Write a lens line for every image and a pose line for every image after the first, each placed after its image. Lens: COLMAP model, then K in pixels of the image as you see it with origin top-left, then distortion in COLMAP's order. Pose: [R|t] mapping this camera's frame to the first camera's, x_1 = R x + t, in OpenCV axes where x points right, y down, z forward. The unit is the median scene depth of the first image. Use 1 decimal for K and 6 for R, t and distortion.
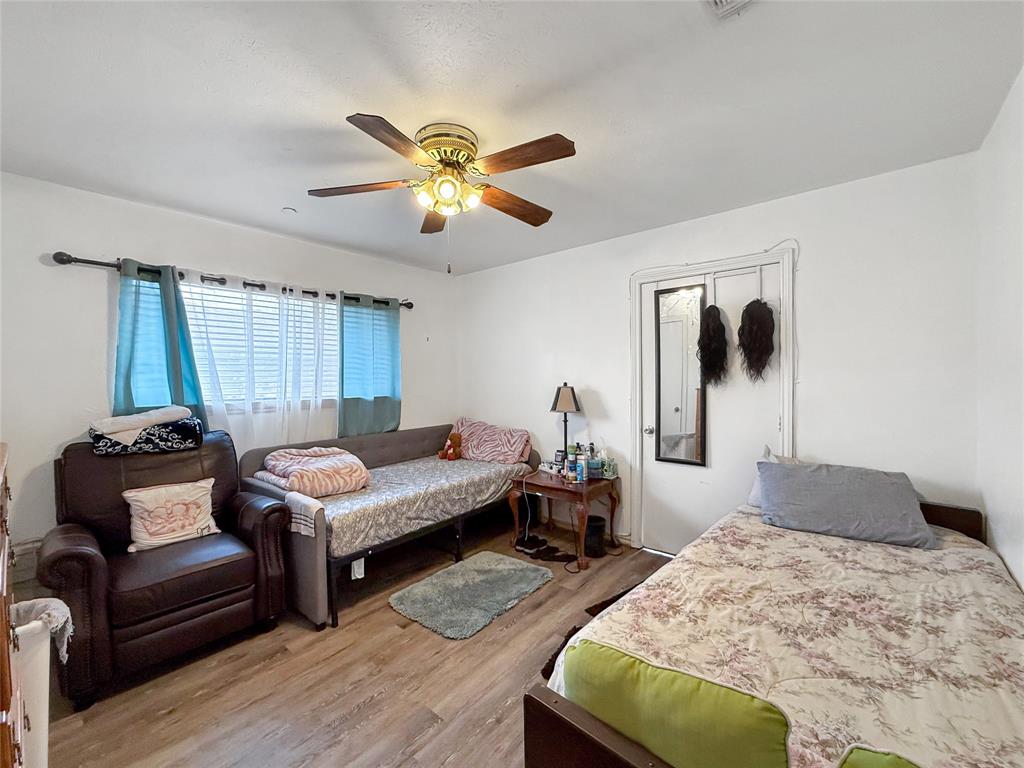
lens RADIAL K [[416.3, 0, 513.3], [0, 416.3, 382.3], [0, 0, 1]] dist [0.000986, 0.000142]
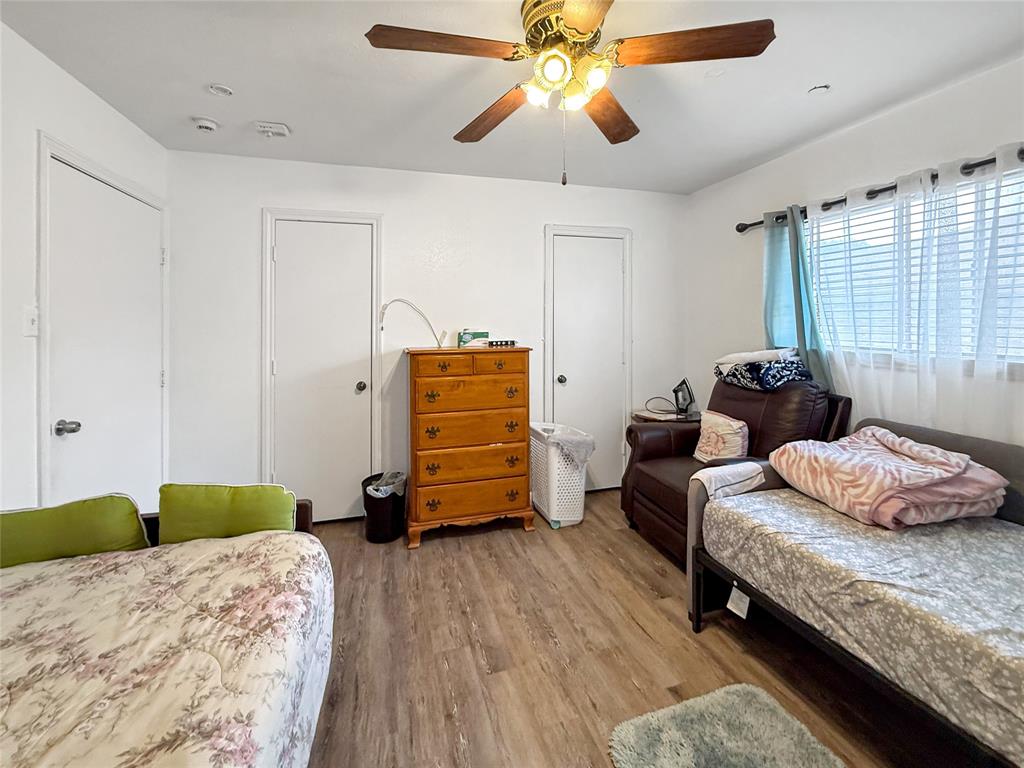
lens RADIAL K [[438.4, 0, 507.0], [0, 438.4, 315.4], [0, 0, 1]] dist [-0.001565, 0.001225]
pose [[-0.559943, 0.002238, -0.828528, 0.533828], [0.003227, 0.999995, 0.000521, -0.029627], [0.828525, -0.002382, -0.559947, 1.307876]]
